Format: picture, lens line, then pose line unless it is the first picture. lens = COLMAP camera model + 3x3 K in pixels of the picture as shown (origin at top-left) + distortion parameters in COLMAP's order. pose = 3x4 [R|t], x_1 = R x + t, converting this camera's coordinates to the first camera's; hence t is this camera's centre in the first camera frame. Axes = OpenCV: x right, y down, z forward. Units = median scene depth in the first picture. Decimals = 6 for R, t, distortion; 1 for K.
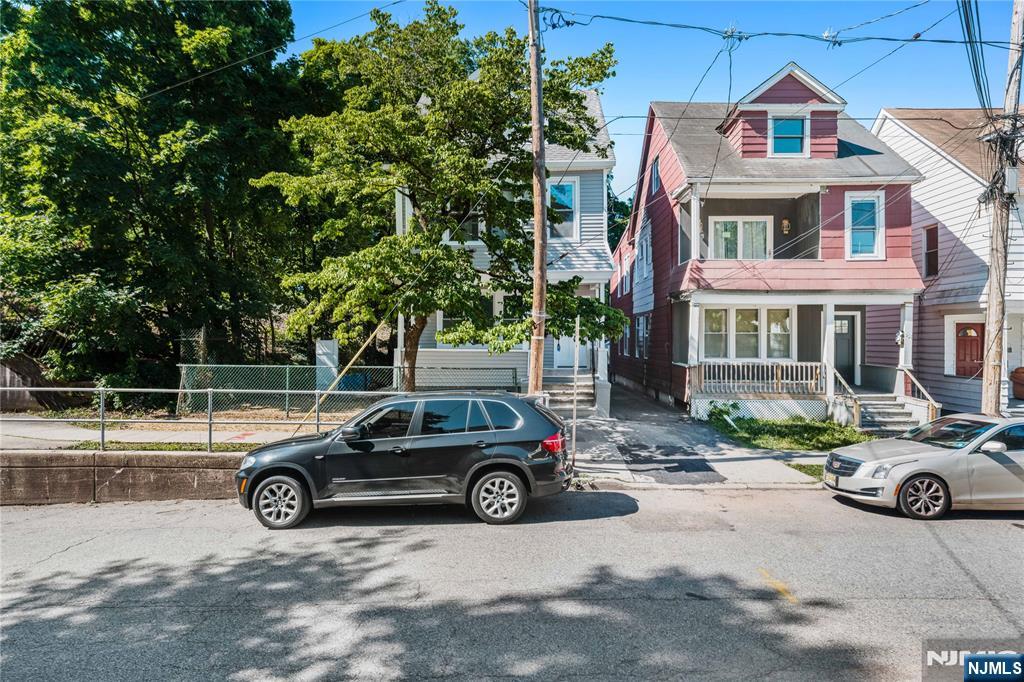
lens RADIAL K [[615.2, 0, 512.0], [0, 615.2, 341.0], [0, 0, 1]] dist [0.005136, -0.002445]
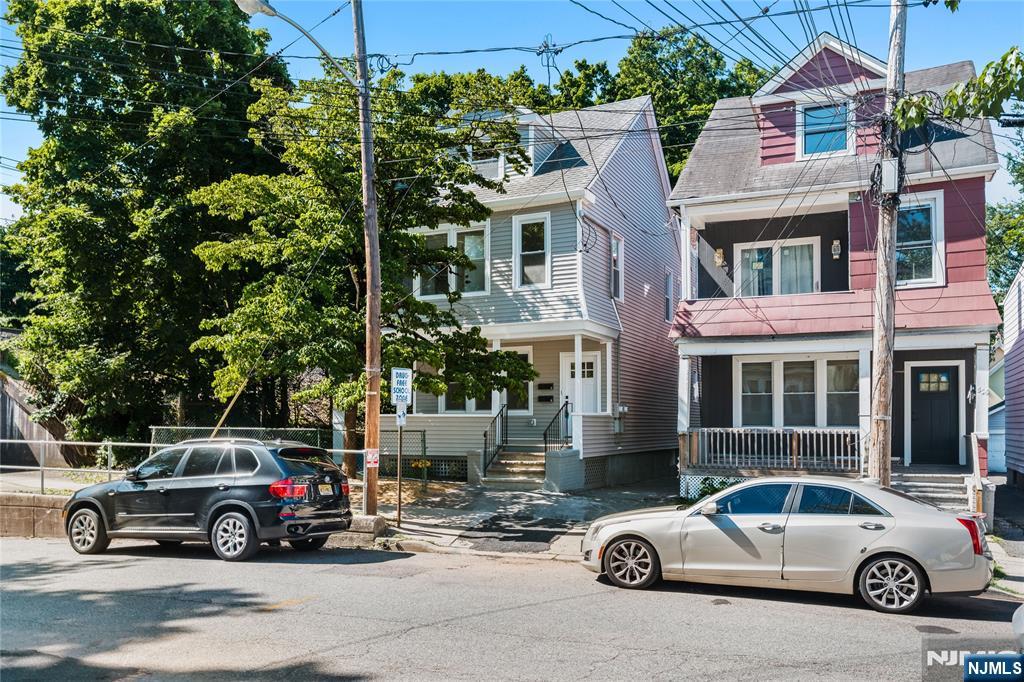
lens RADIAL K [[822.7, 0, 512.1], [0, 822.7, 413.0], [0, 0, 1]] dist [0.004675, 0.000756]
pose [[0.924551, -0.005311, -0.381022, 0.510867], [-0.001235, 0.999856, -0.016934, 0.033016], [0.381057, 0.016127, 0.924411, -0.074249]]
